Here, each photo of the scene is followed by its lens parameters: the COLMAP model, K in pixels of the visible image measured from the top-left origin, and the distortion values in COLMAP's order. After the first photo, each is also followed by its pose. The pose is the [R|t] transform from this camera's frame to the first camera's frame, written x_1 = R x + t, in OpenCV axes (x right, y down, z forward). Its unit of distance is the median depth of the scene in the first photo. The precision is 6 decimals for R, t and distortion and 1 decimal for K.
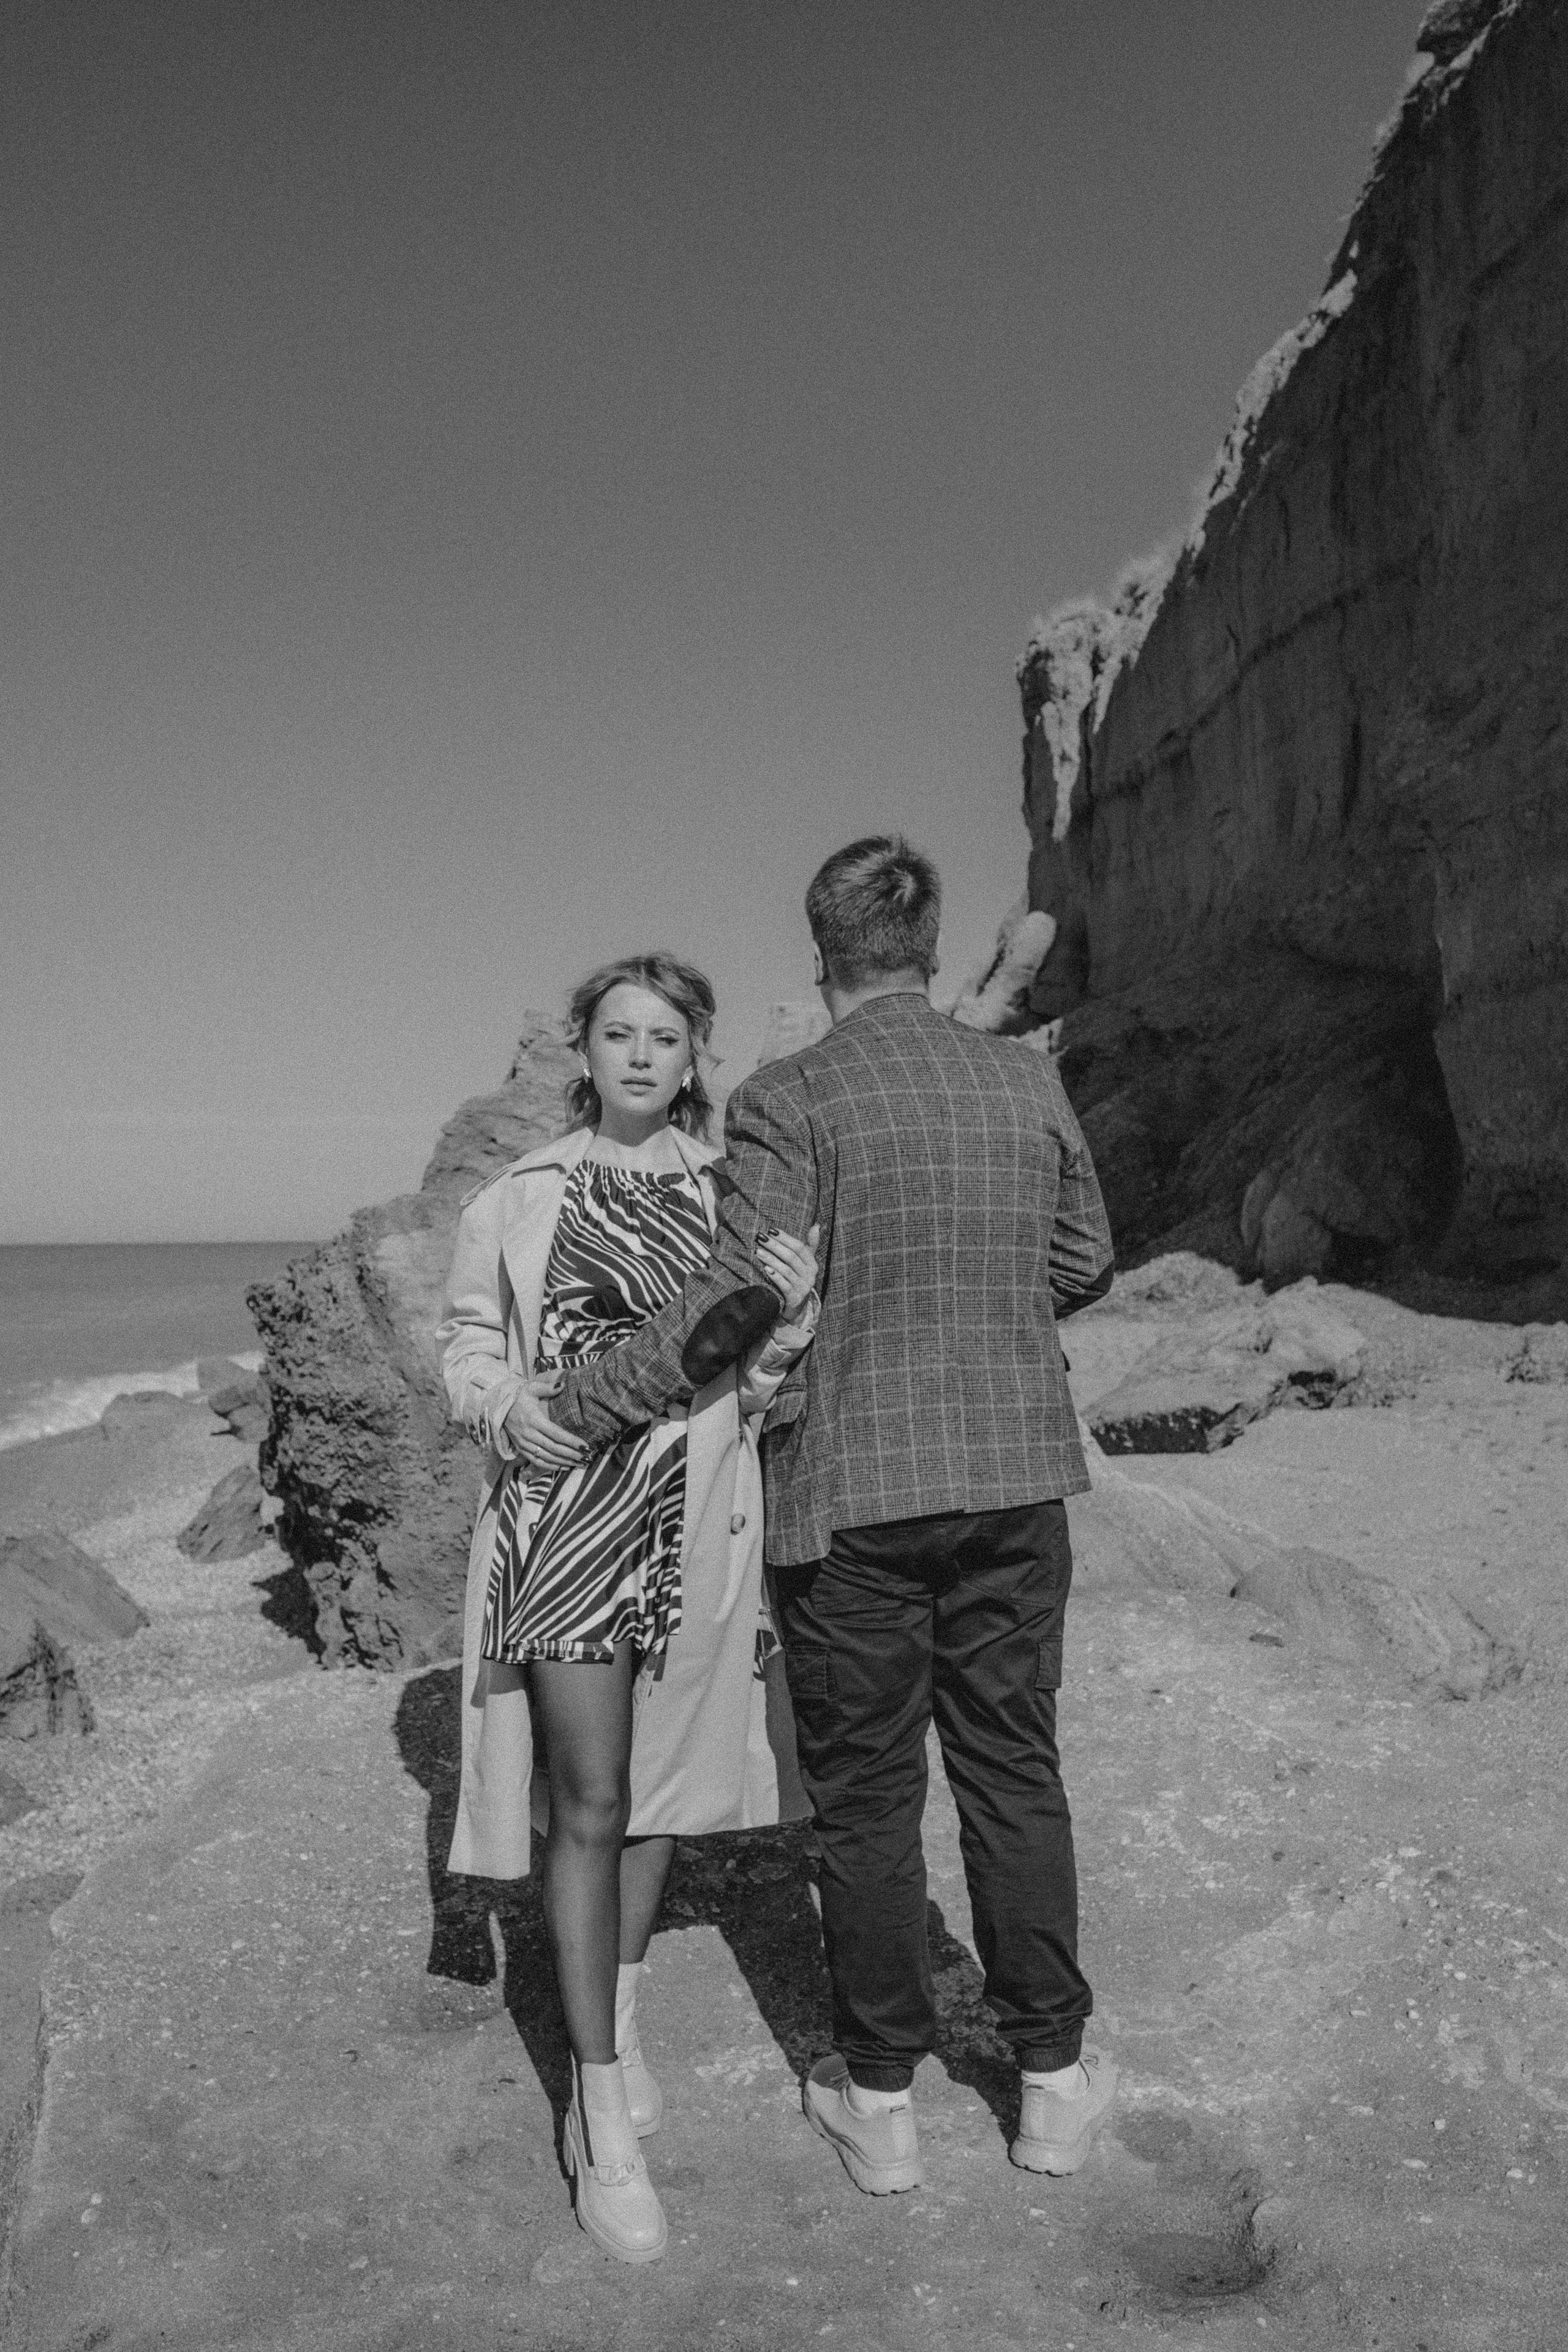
lens RADIAL K [[2314.1, 0, 781.7], [0, 2314.1, 1157.2], [0, 0, 1]] dist [-0.053950, 0.000000]
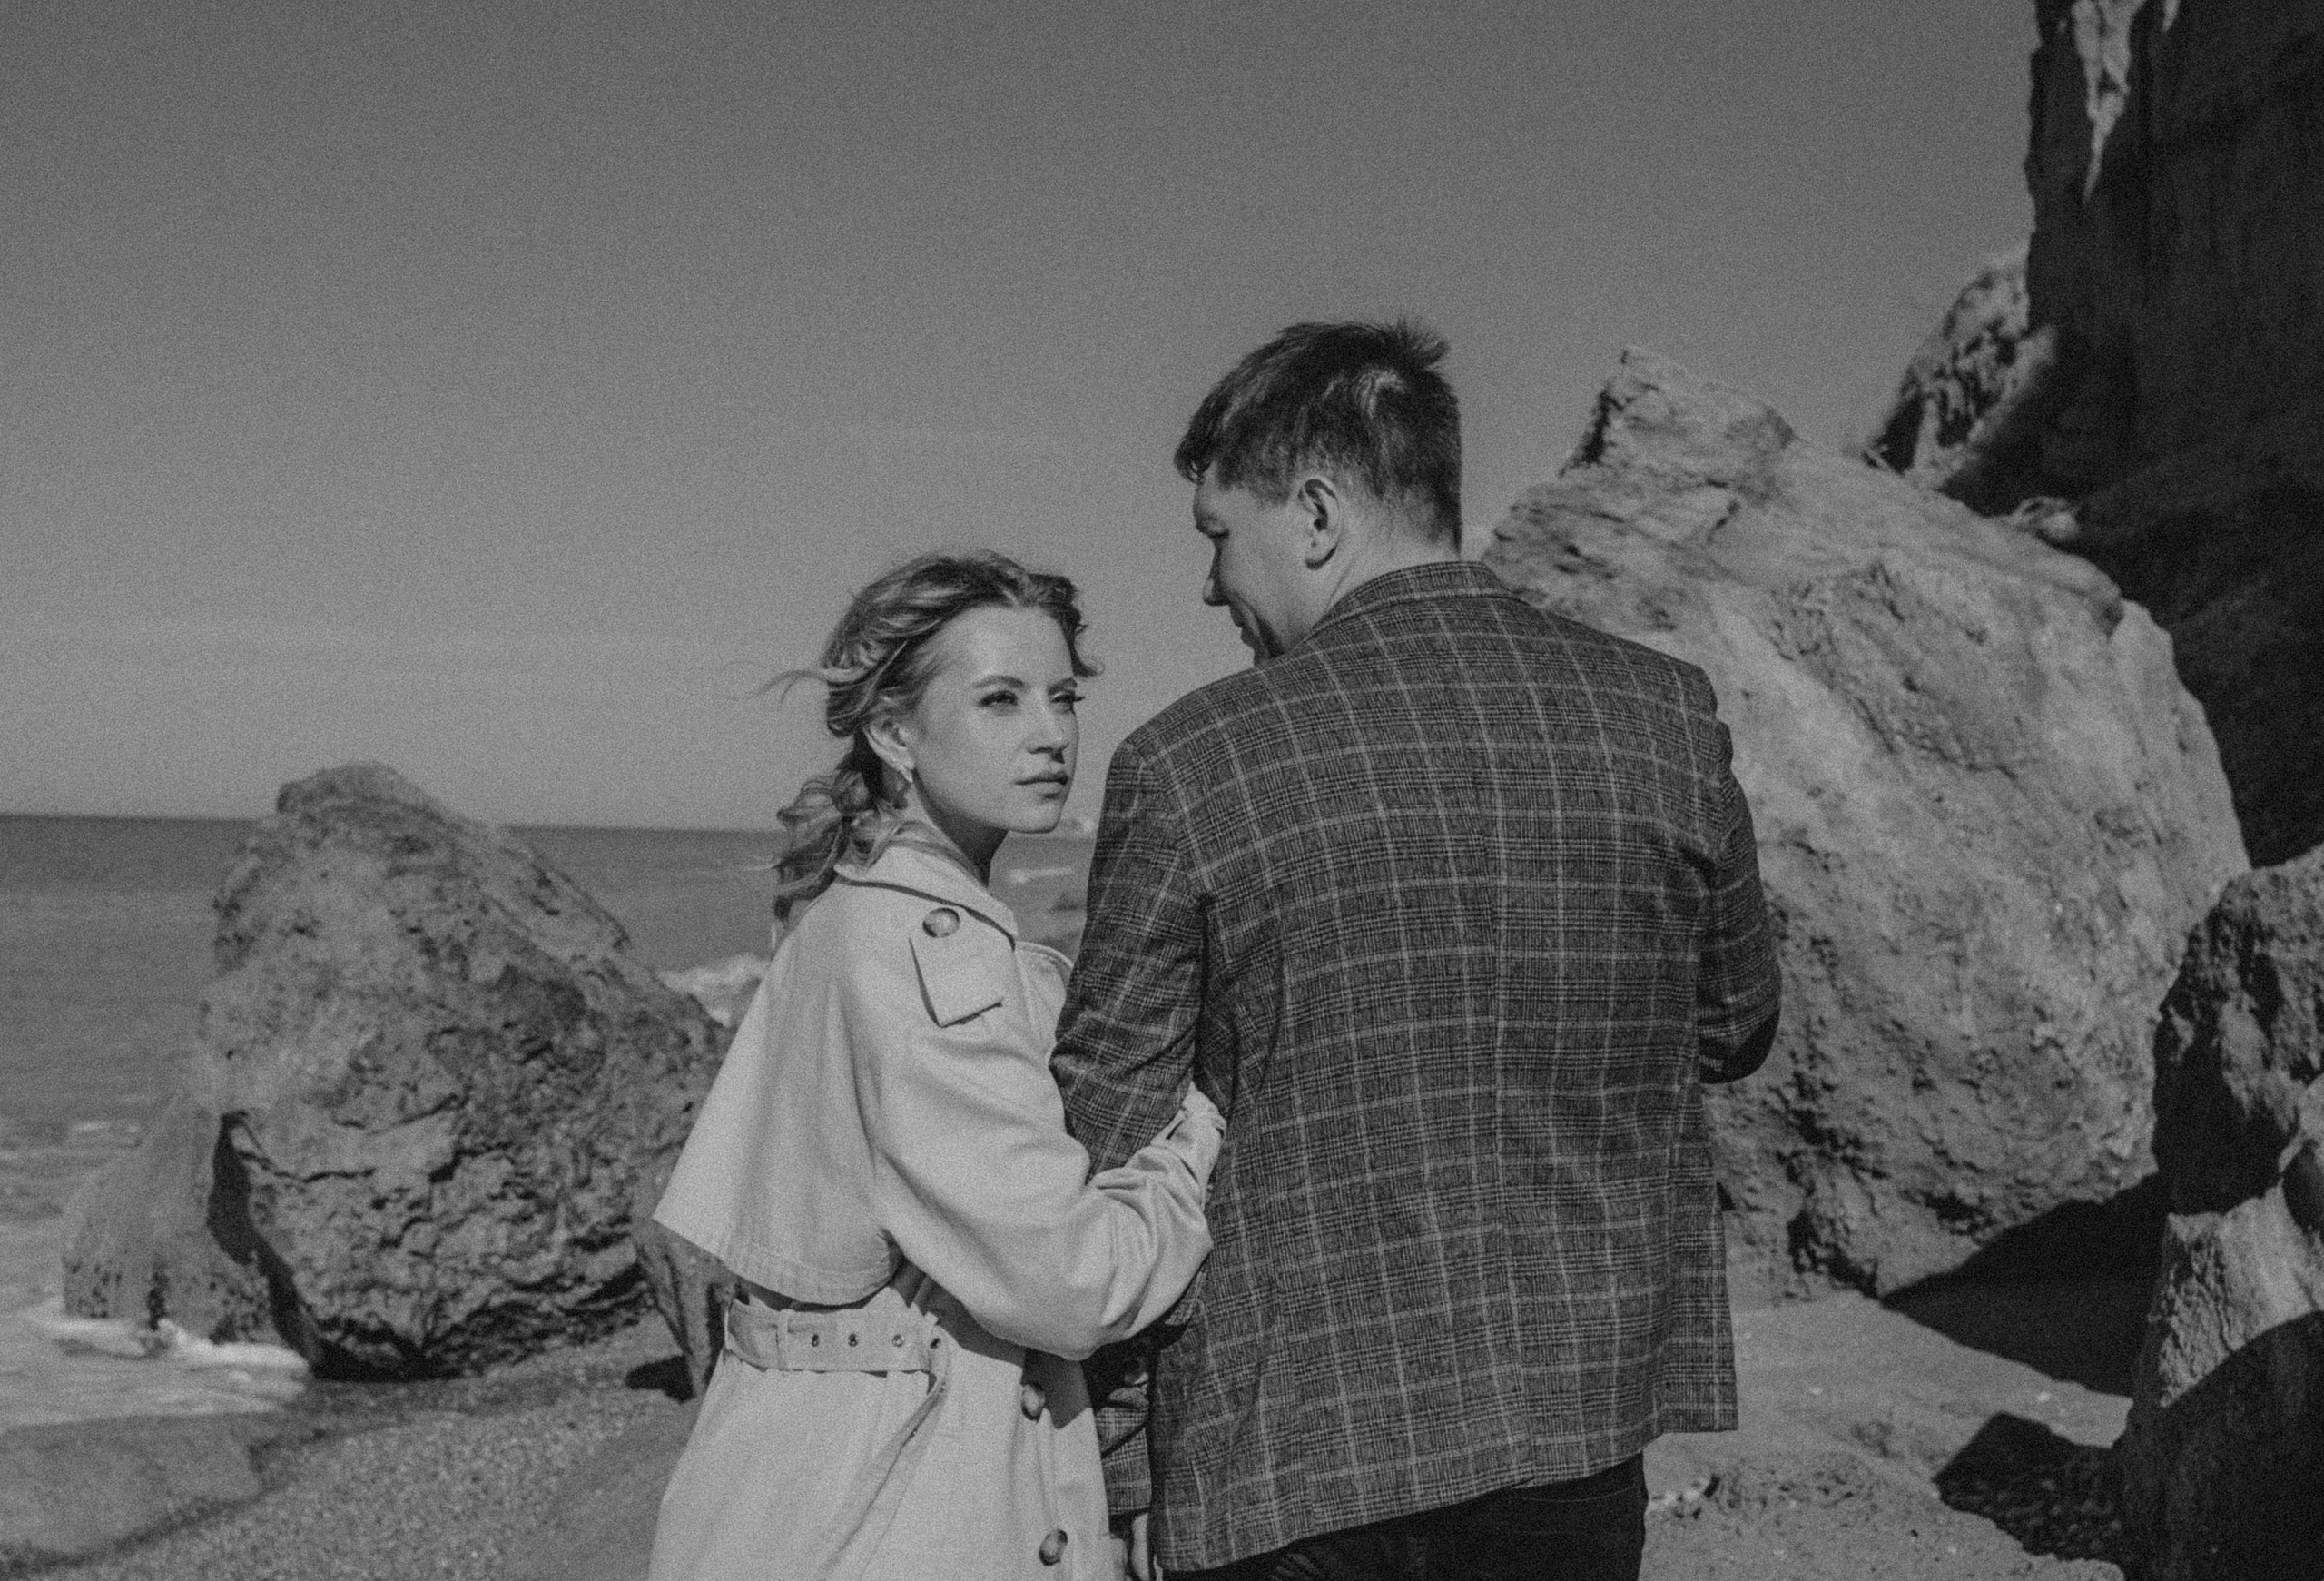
lens RADIAL K [[3438.1, 0, 1137.9], [0, 3438.1, 946.1], [0, 0, 1]] dist [-0.059232, 0.000000]
pose [[0.994830, 0.038936, -0.093797, -0.073143], [-0.032830, 0.997294, 0.065782, 0.021384], [0.096104, -0.062362, 0.993416, 0.011058]]
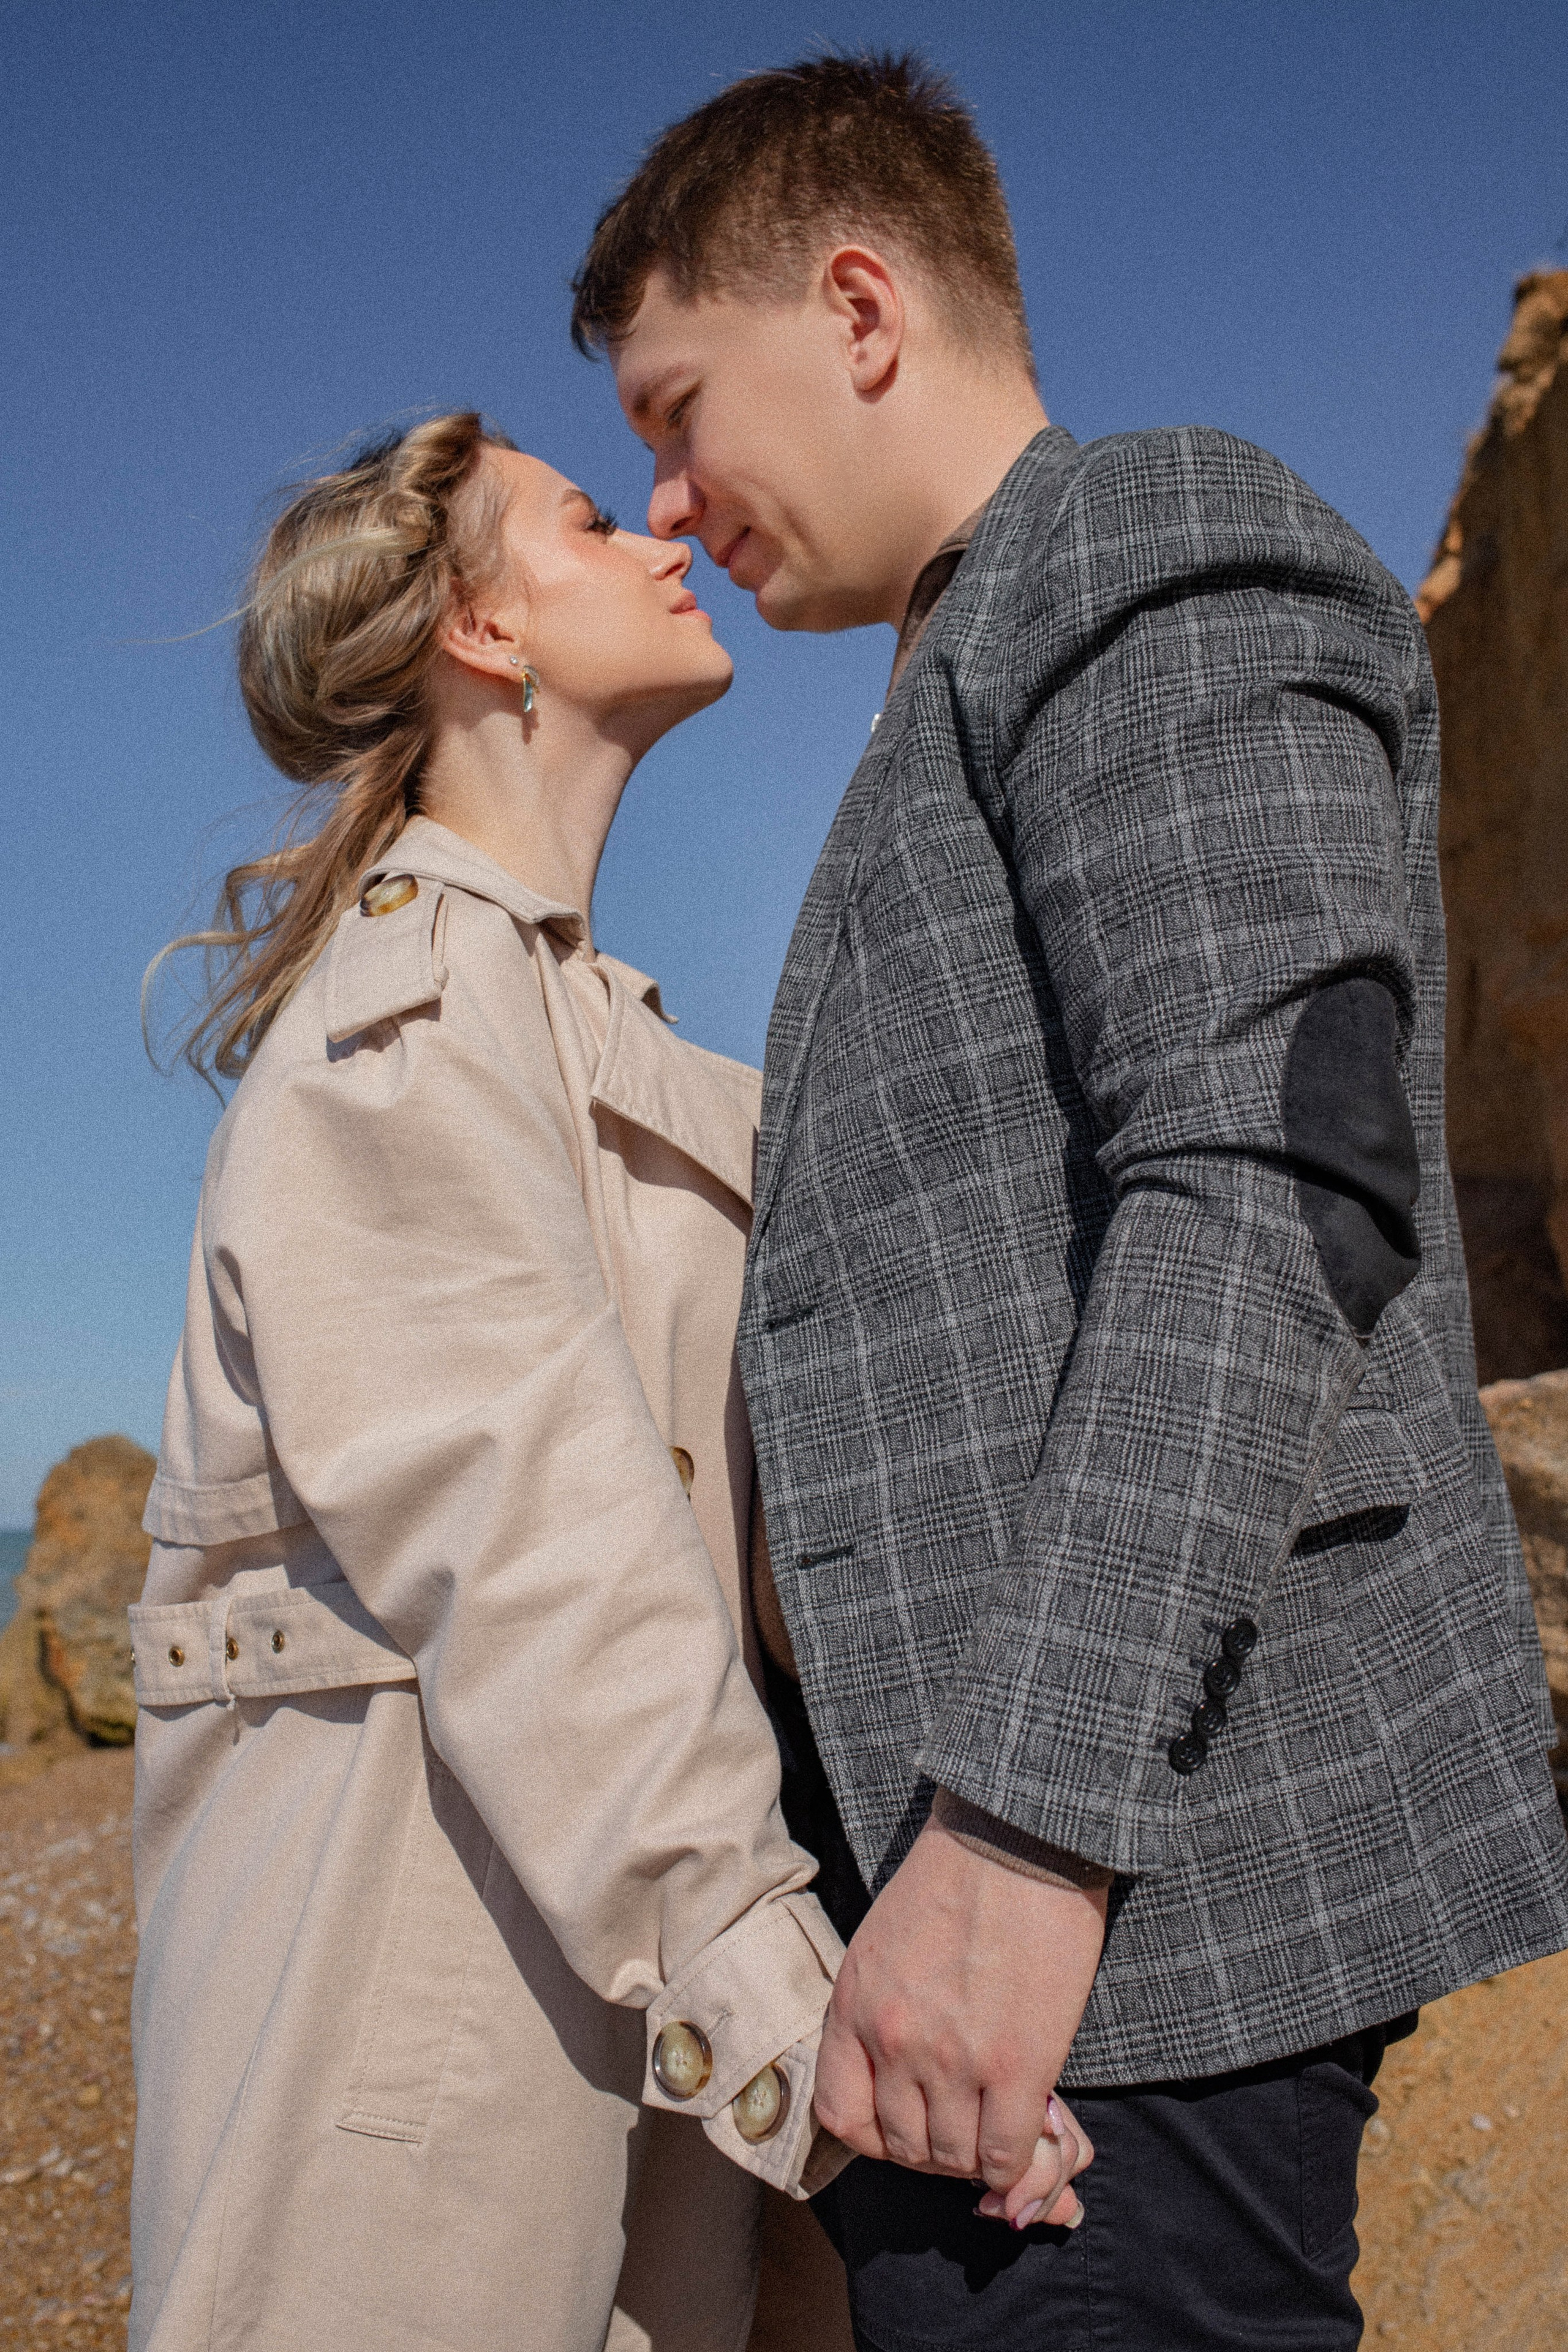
lens RADIAL K [[2314.1, 0, 728.1], [0, 2314.1, 1124.9], [0, 0, 1]] dist [-0.053950, 0.000000]
pose [[0.996792, -0.018445, -0.077876, -0.021186], [0.008539, 0.992035, -0.125671, 0.026506], [0.079574, 0.124602, 0.989011, -0.112143]]
